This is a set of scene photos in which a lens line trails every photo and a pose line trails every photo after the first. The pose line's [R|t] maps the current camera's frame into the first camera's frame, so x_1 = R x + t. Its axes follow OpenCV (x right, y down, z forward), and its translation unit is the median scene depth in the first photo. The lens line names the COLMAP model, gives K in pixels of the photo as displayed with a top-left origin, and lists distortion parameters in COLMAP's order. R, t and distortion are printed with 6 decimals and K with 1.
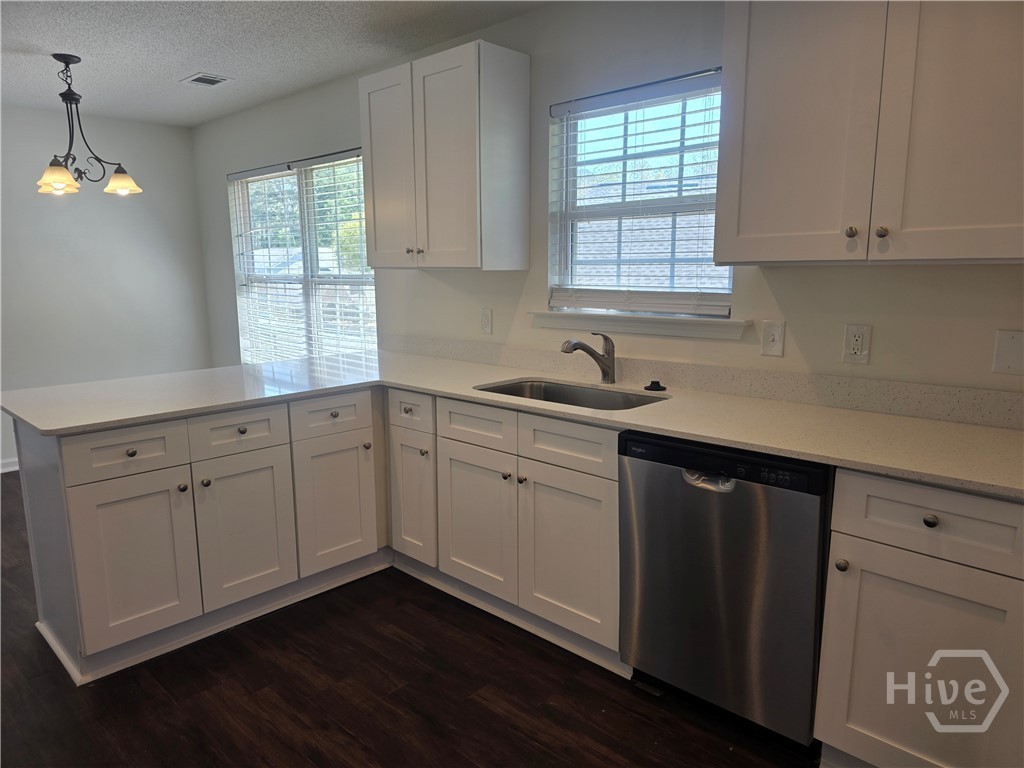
lens RADIAL K [[685.5, 0, 515.3], [0, 685.5, 388.2], [0, 0, 1]] dist [0.066157, -0.063073]
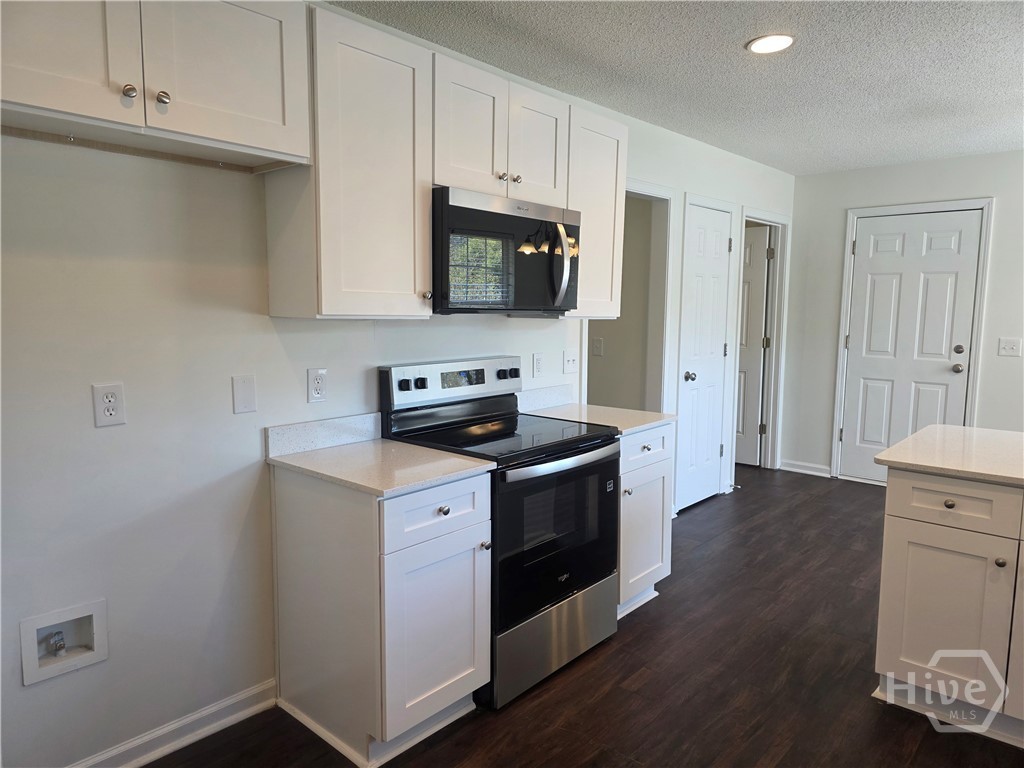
lens RADIAL K [[688.6, 0, 515.3], [0, 688.6, 386.2], [0, 0, 1]] dist [0.089360, -0.069618]
pose [[0.031400, 0.127433, -0.991350, 0.304870], [-0.176093, 0.977030, 0.120015, -0.062975], [0.983873, 0.170801, 0.053118, 0.245776]]
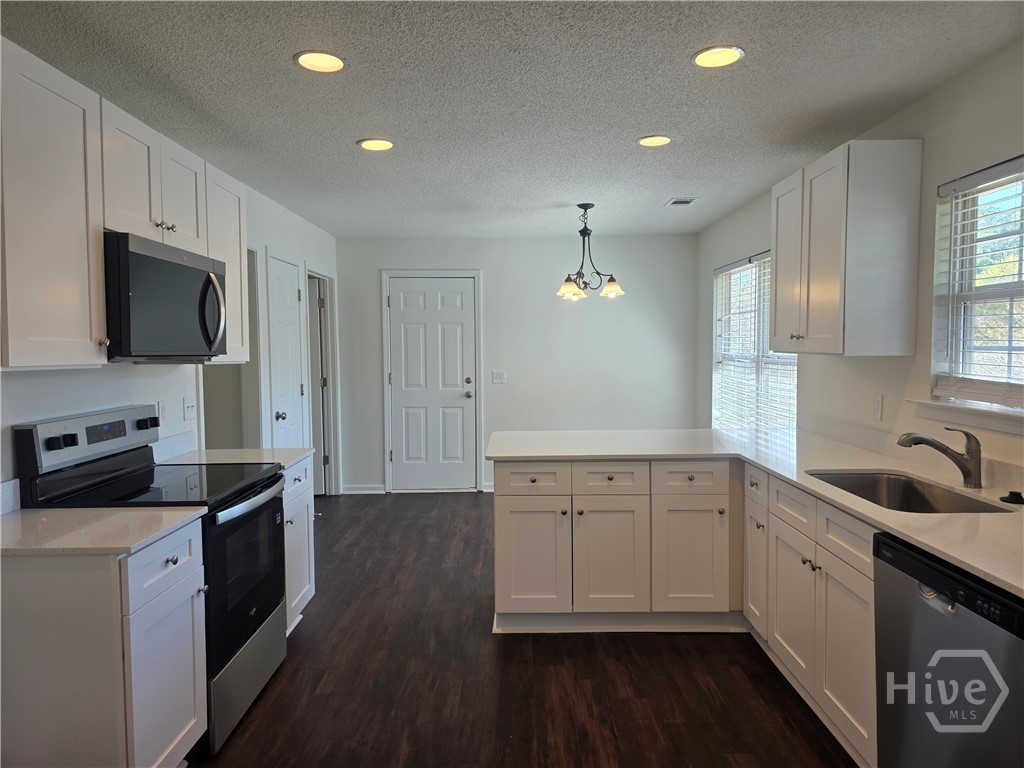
lens RADIAL K [[687.1, 0, 520.0], [0, 687.1, 383.9], [0, 0, 1]] dist [0.071297, -0.065856]
pose [[0.689774, 0.042663, -0.722767, 0.360831], [-0.120244, 0.991150, -0.056250, -0.018101], [0.713970, 0.125707, 0.688799, -0.032550]]
